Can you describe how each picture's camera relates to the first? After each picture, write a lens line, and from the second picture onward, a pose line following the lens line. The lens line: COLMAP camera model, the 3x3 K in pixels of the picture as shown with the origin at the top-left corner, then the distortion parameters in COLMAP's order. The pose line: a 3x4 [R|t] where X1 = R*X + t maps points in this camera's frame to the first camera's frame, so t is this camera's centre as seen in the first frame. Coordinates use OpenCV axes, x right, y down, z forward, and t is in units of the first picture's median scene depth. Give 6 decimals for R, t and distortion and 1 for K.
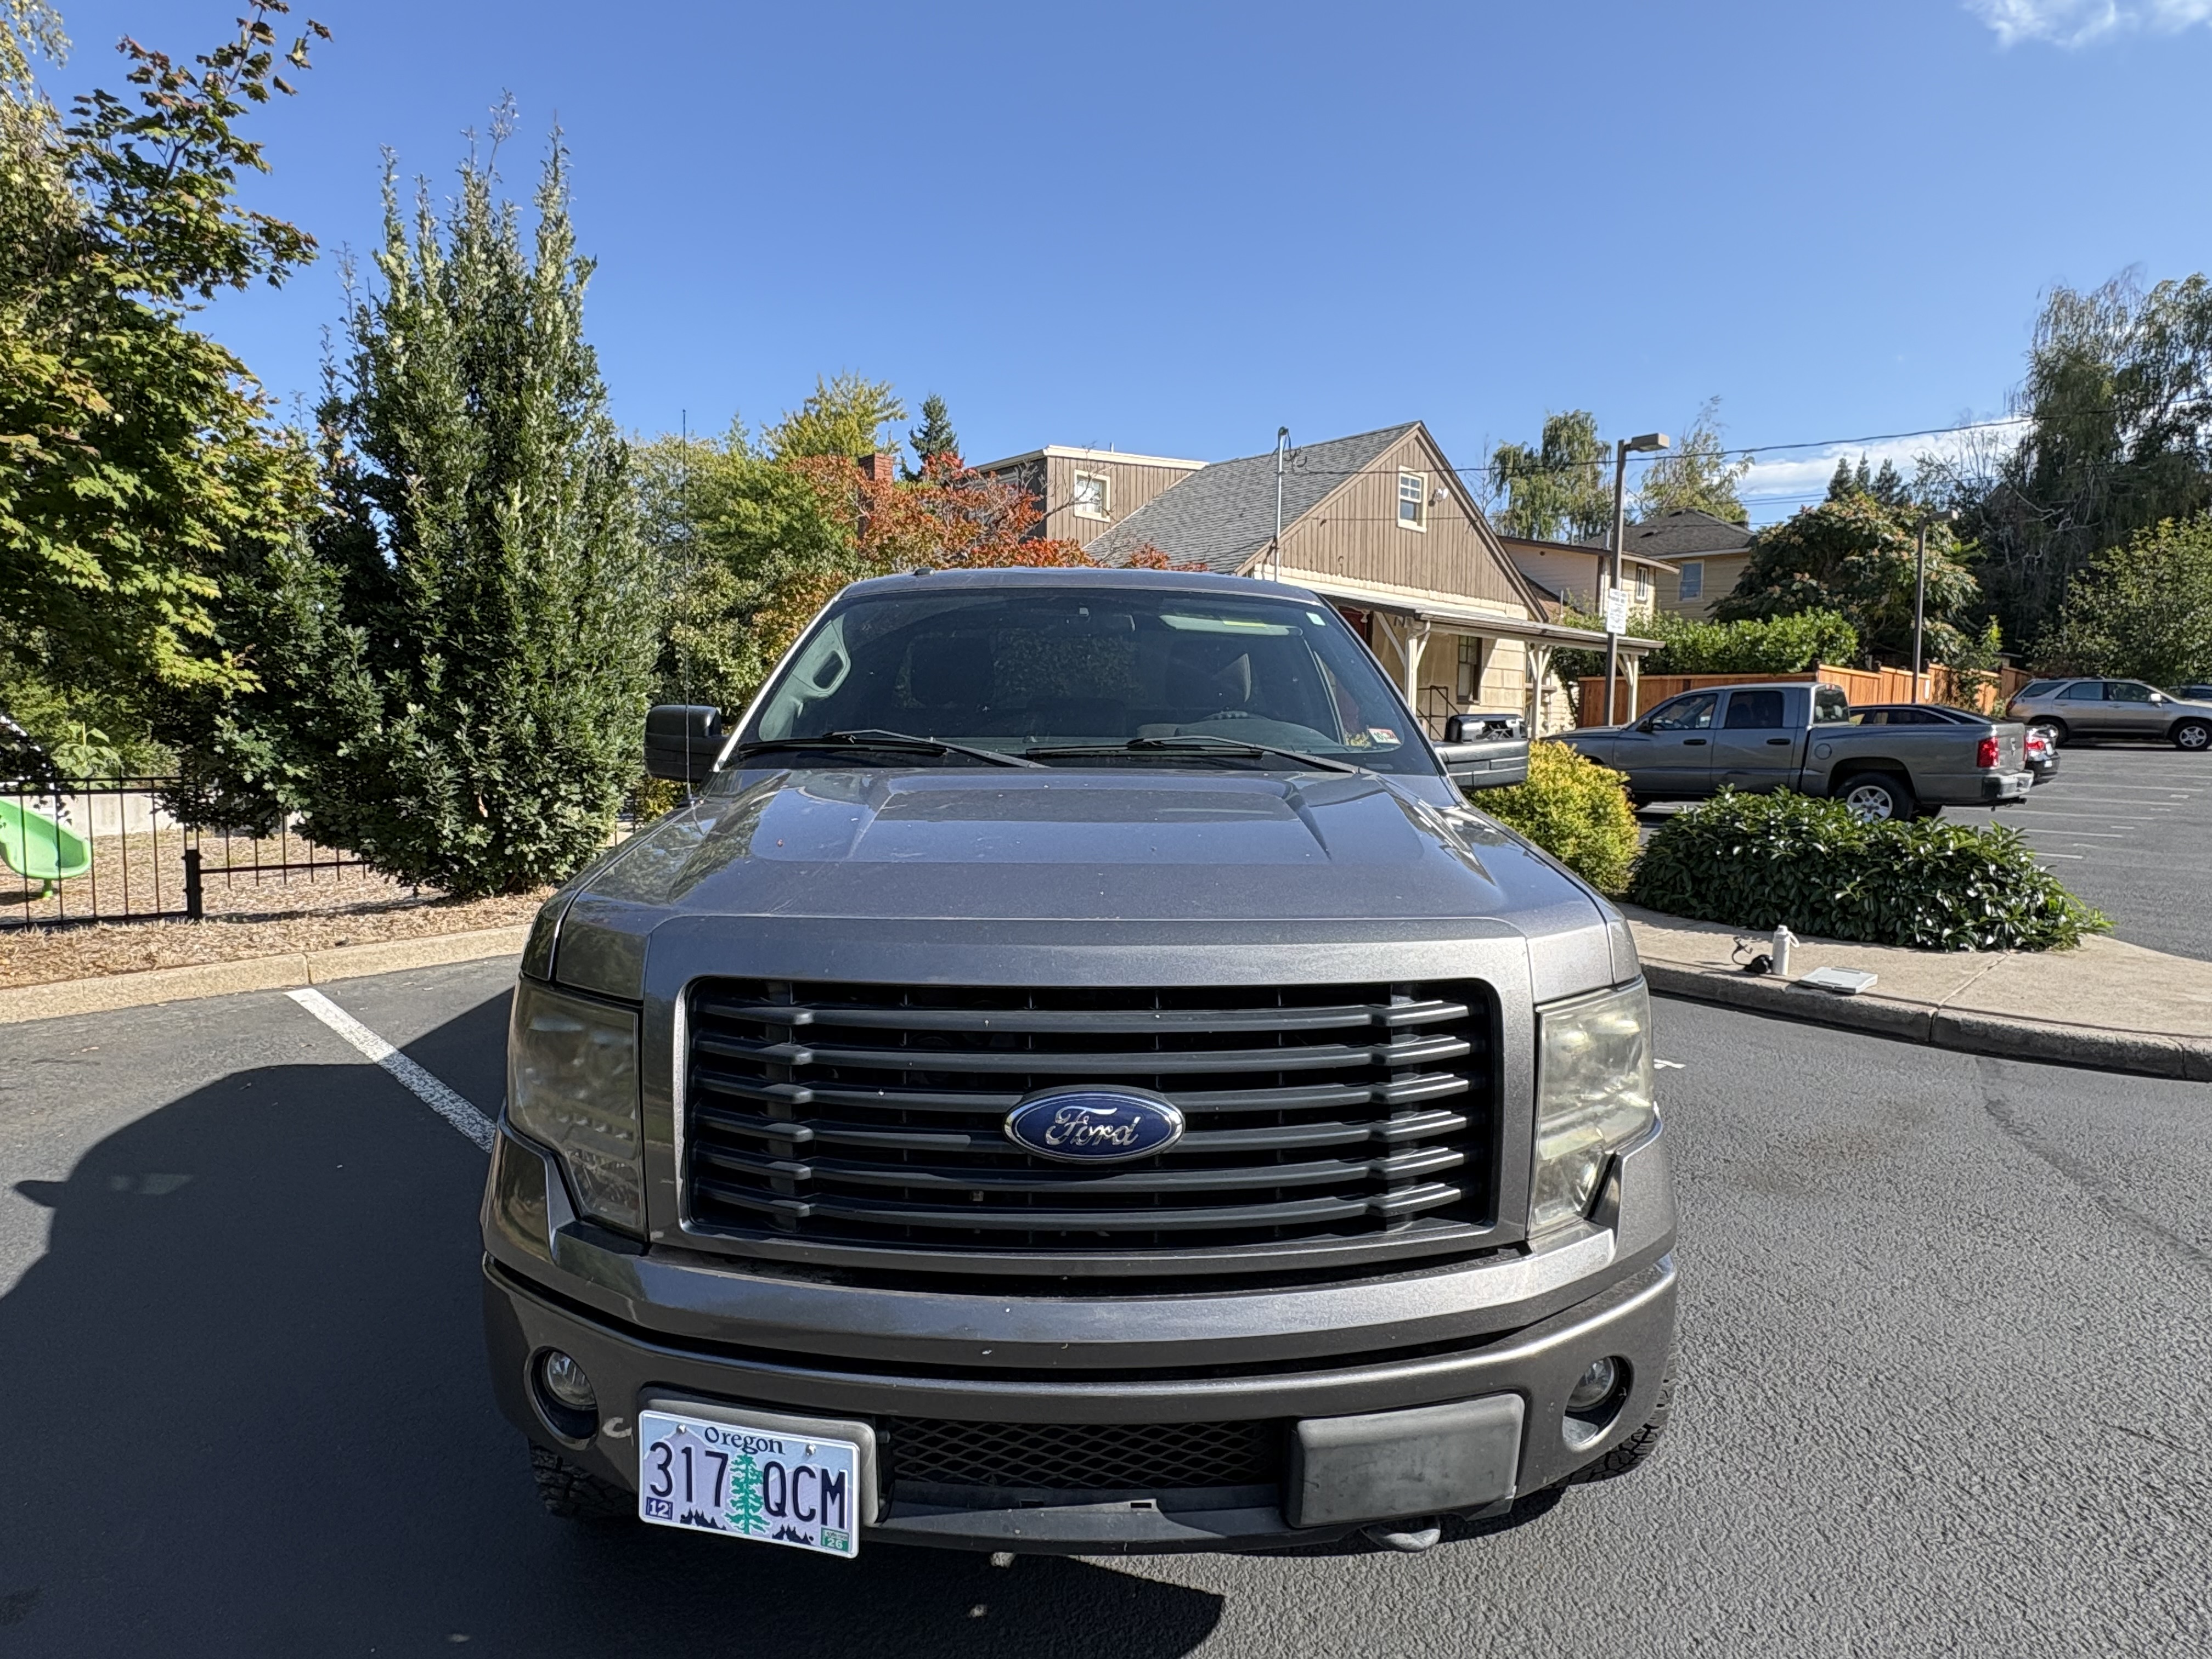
lens RADIAL K [[1191.8, 0, 1106.0], [0, 1191.8, 829.5], [0, 0, 1]] dist [-0.002439, 0.002077]
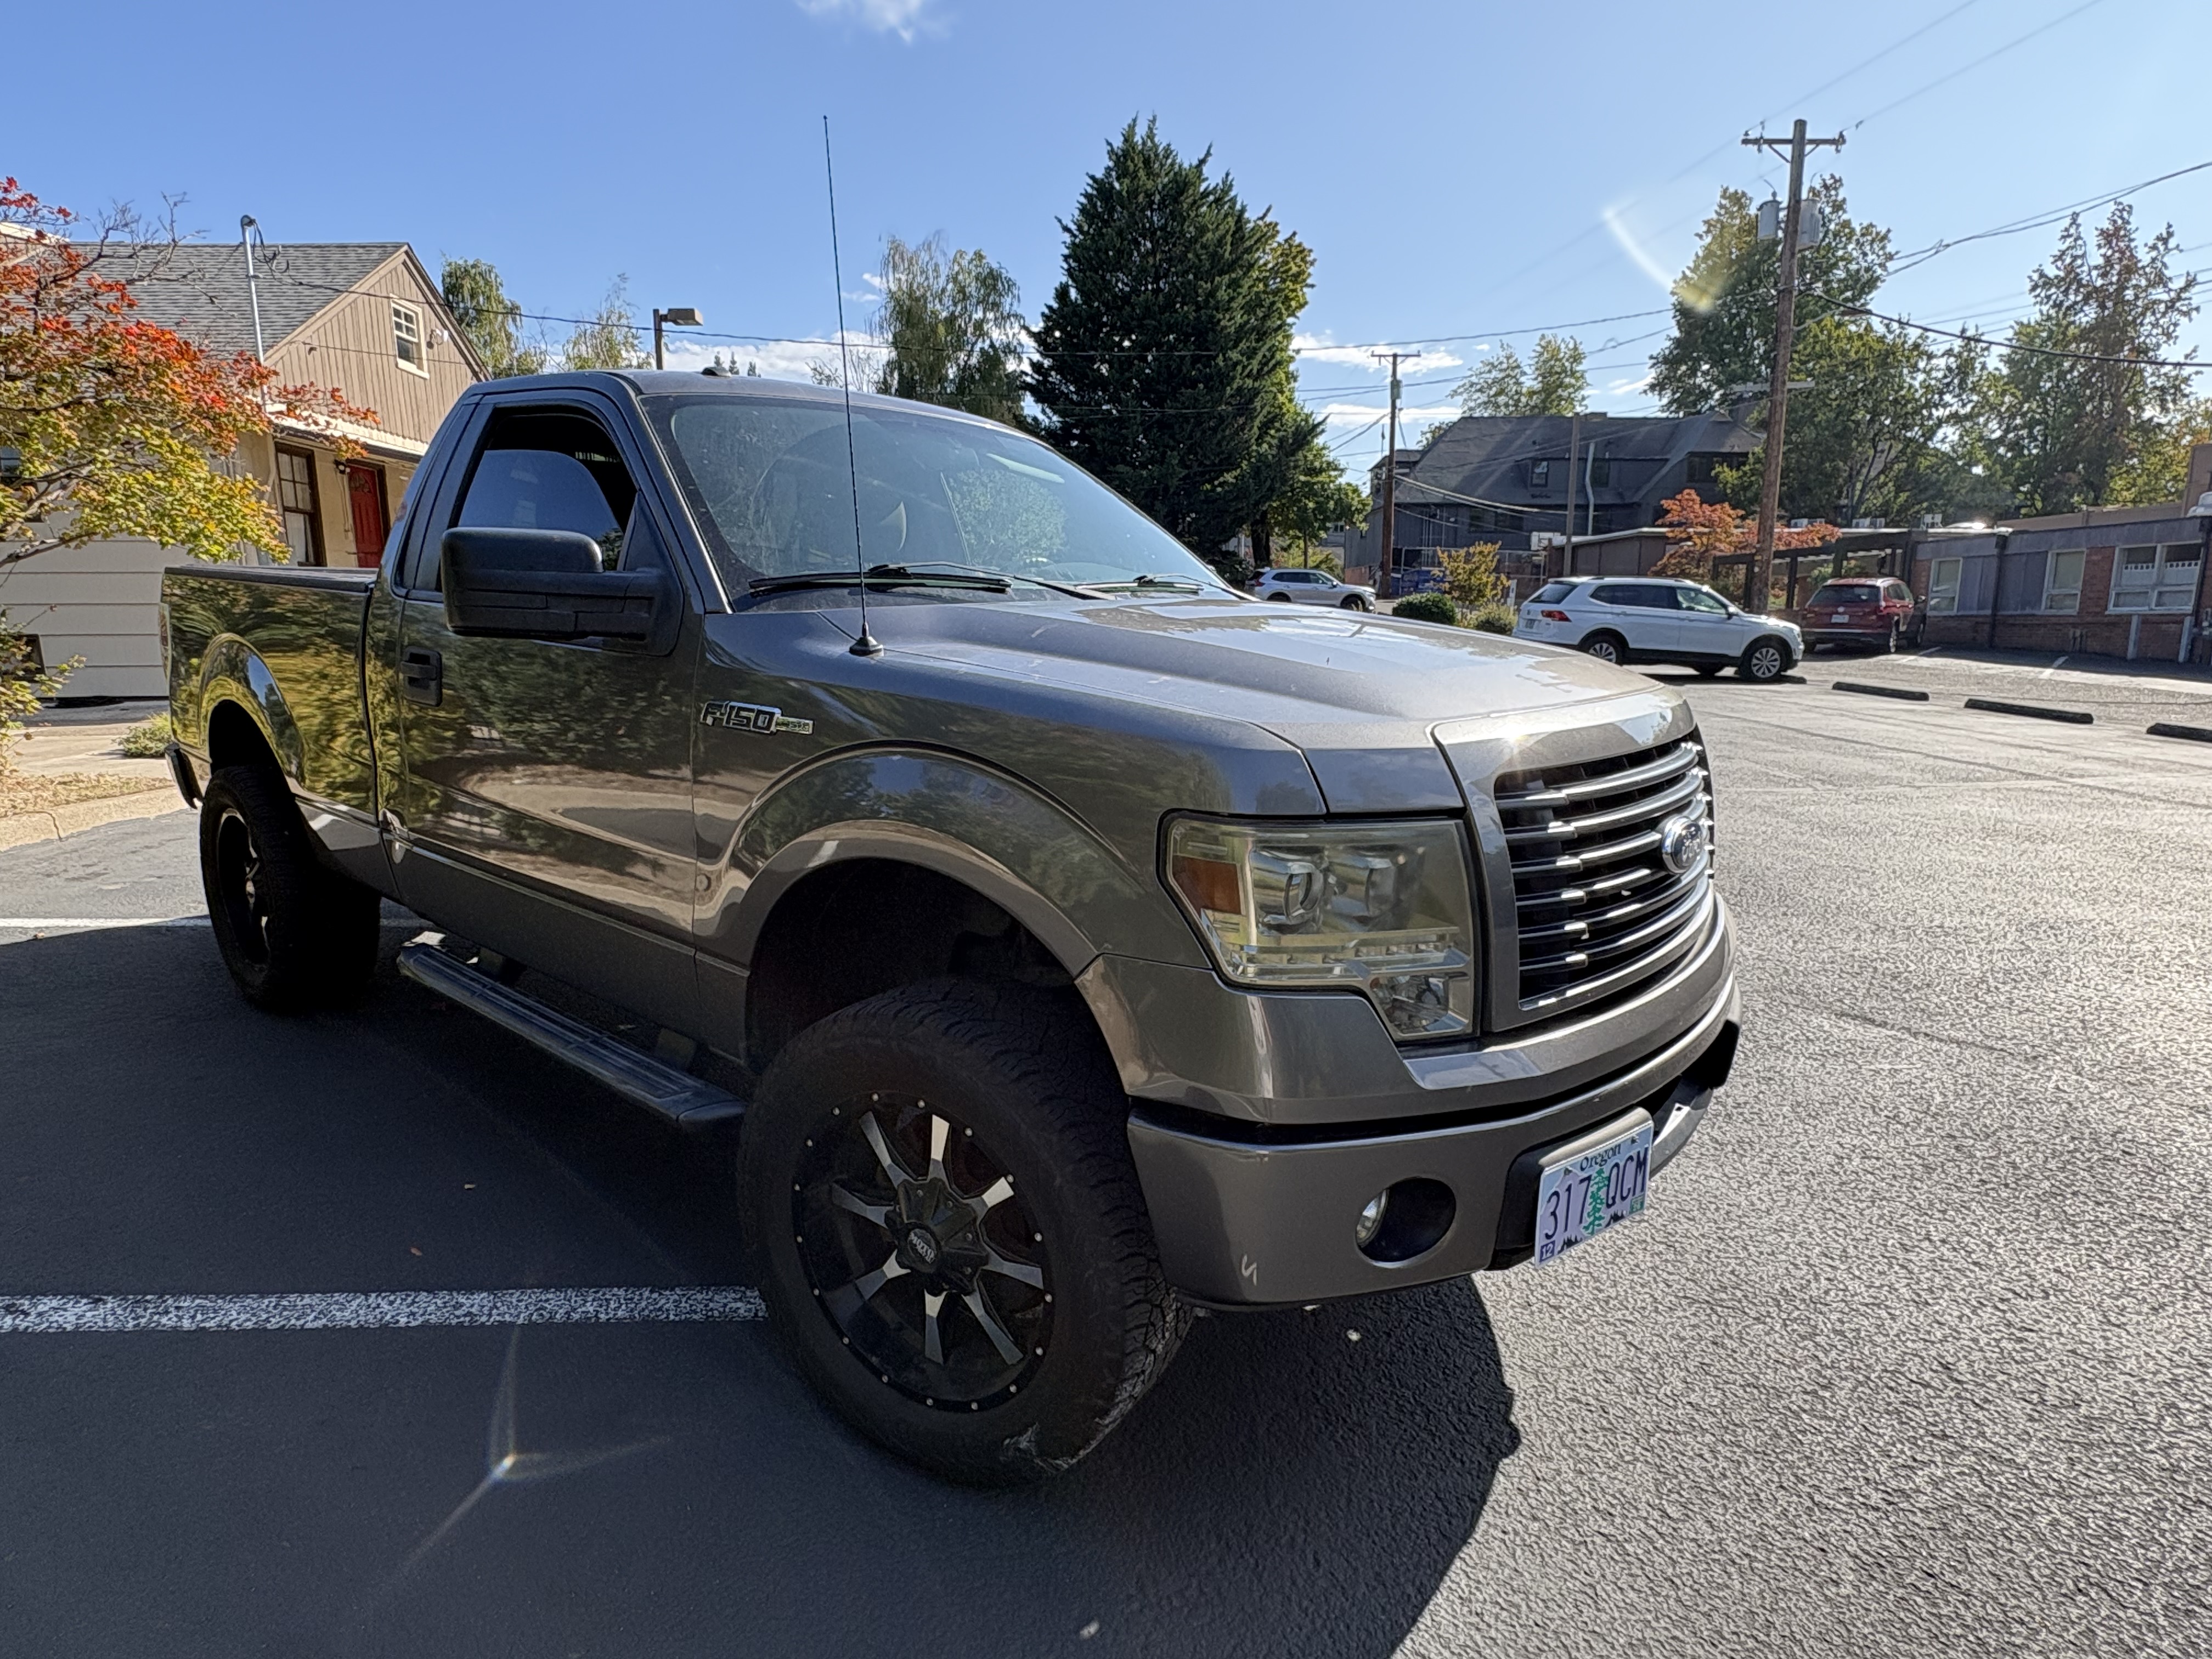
lens RADIAL K [[1191.8, 0, 1106.0], [0, 1191.8, 829.5], [0, 0, 1]] dist [-0.002439, 0.002077]
pose [[0.654237, -0.148739, 0.741519, -0.061628], [0.076505, 0.988456, 0.130772, 0.000397], [-0.752410, -0.028826, 0.658064, 0.026141]]
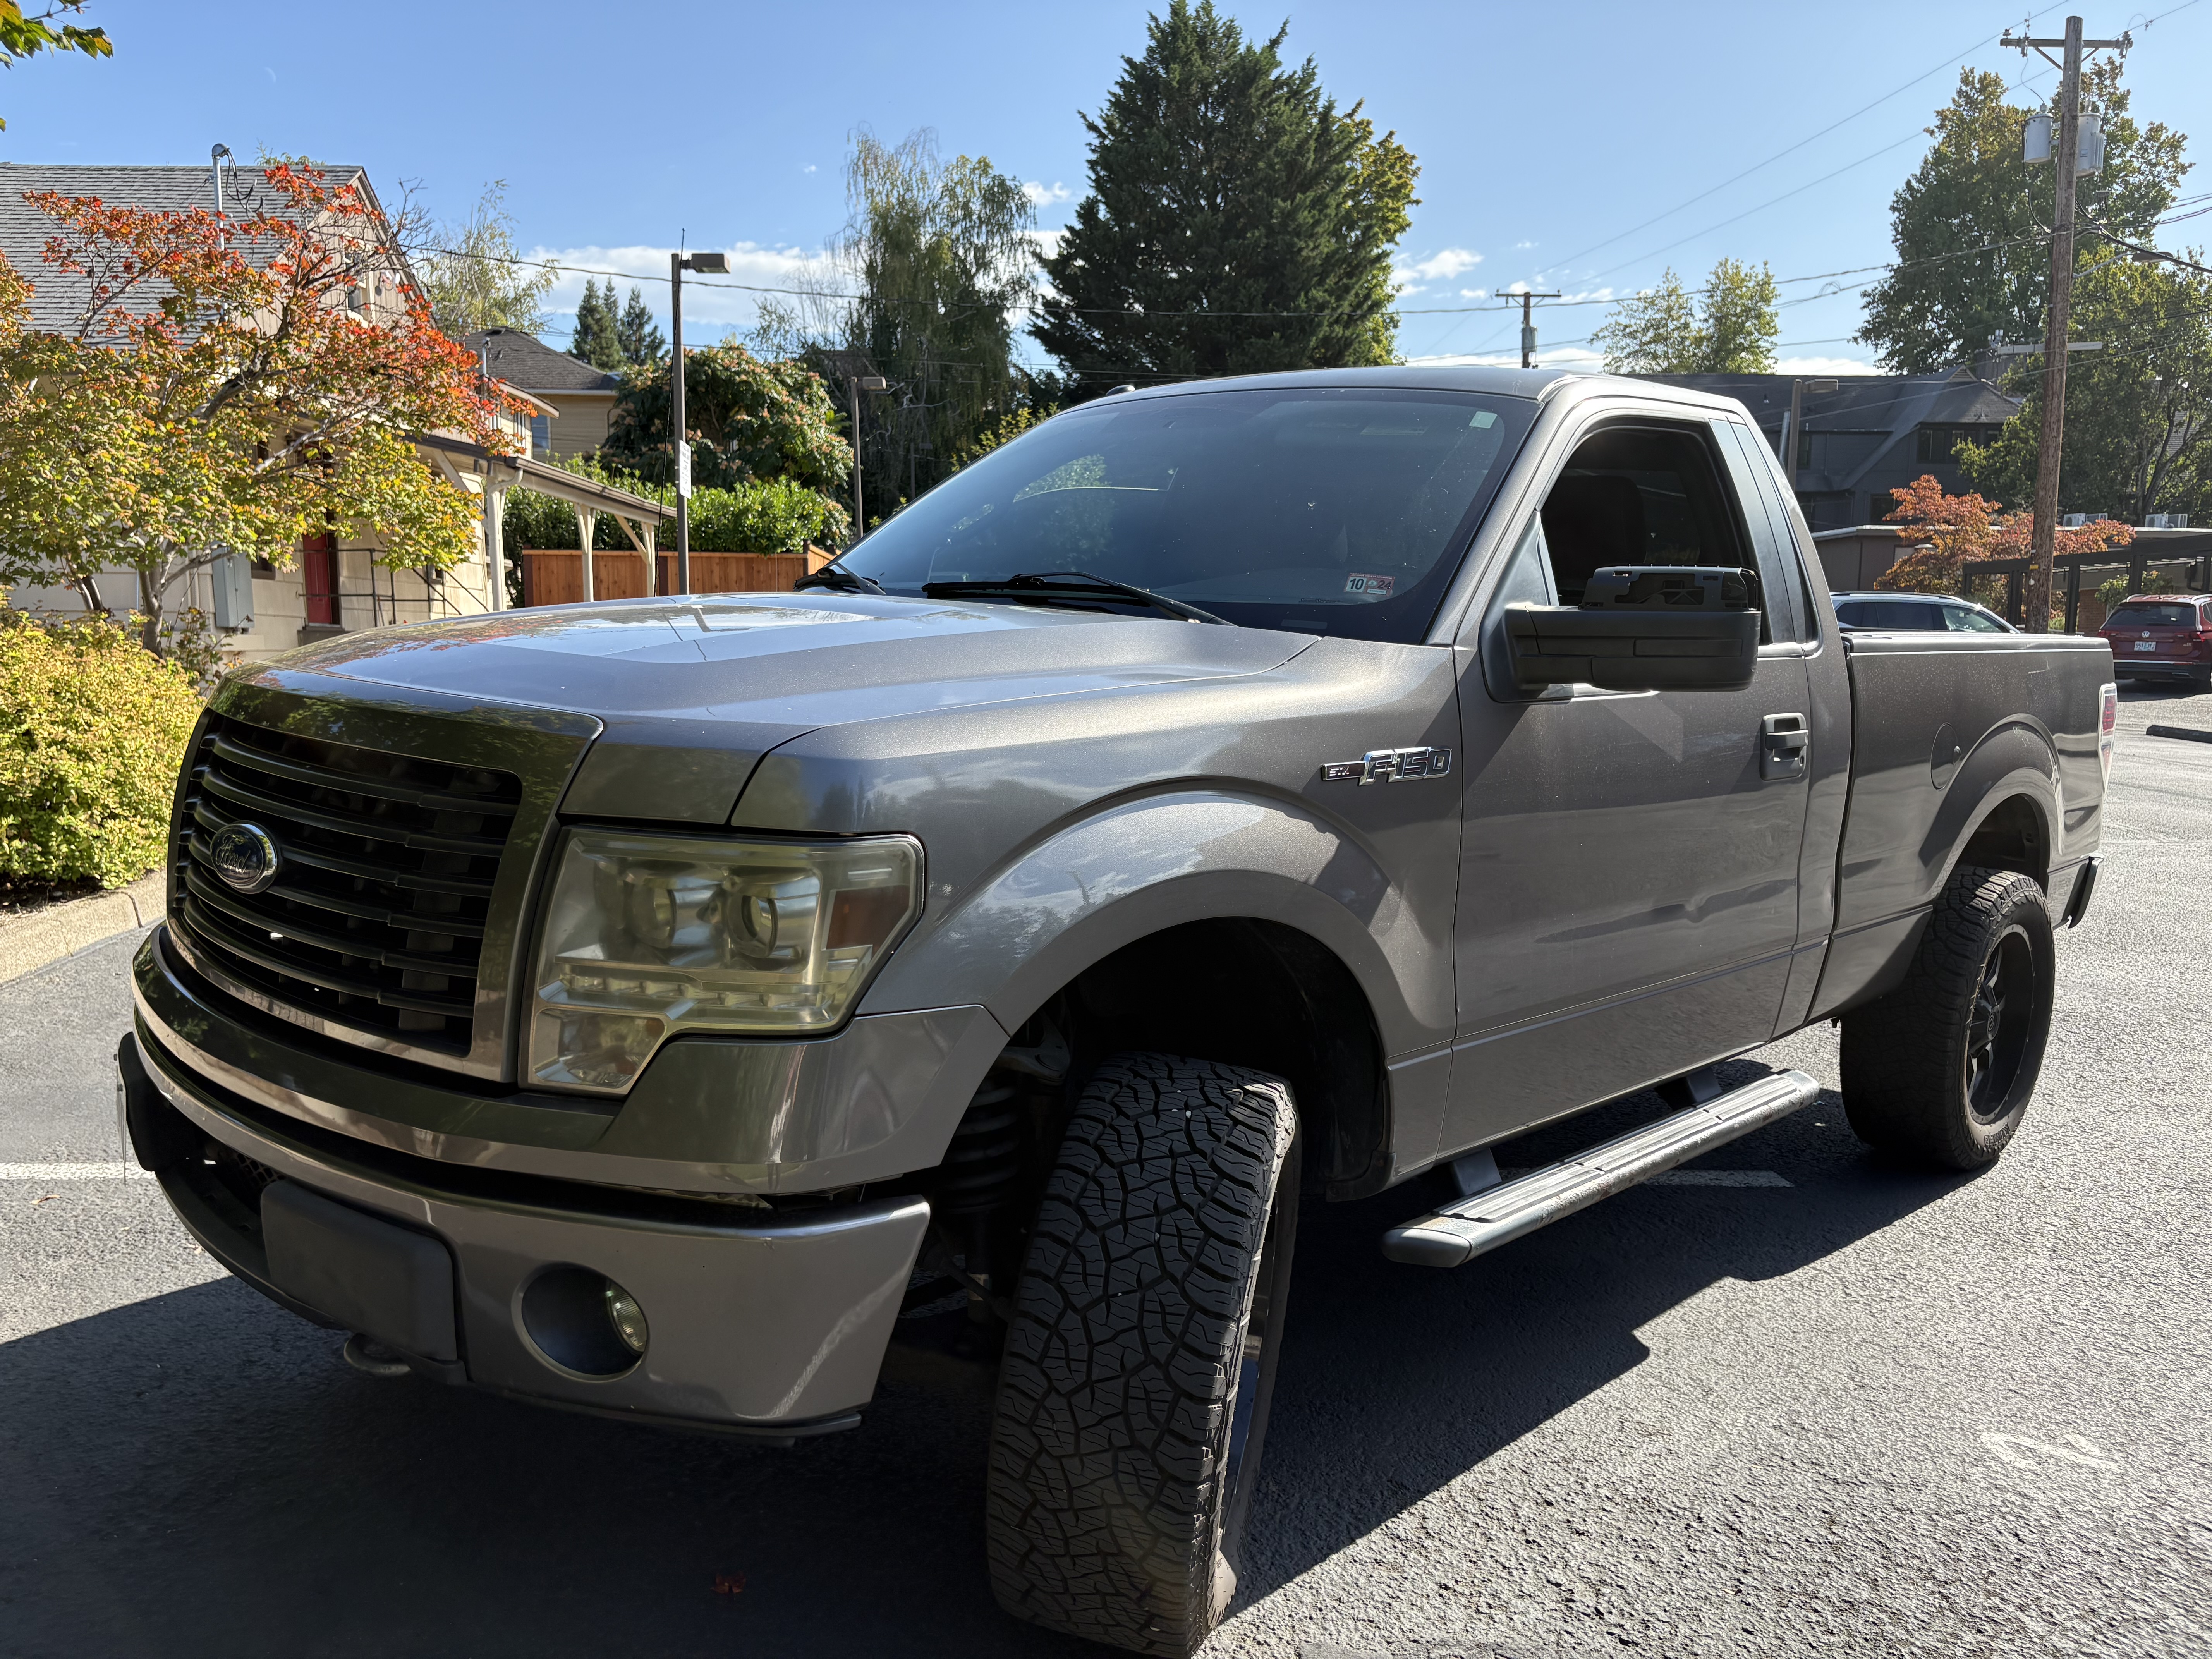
lens RADIAL K [[1673.2, 0, 1106.0], [0, 1673.2, 829.5], [0, 0, 1]] dist [0.032487, -0.035964]
pose [[0.650425, -0.097270, 0.753316, -0.134052], [0.068727, 0.995235, 0.069167, -0.000208], [-0.756454, 0.006785, 0.654011, 0.023445]]
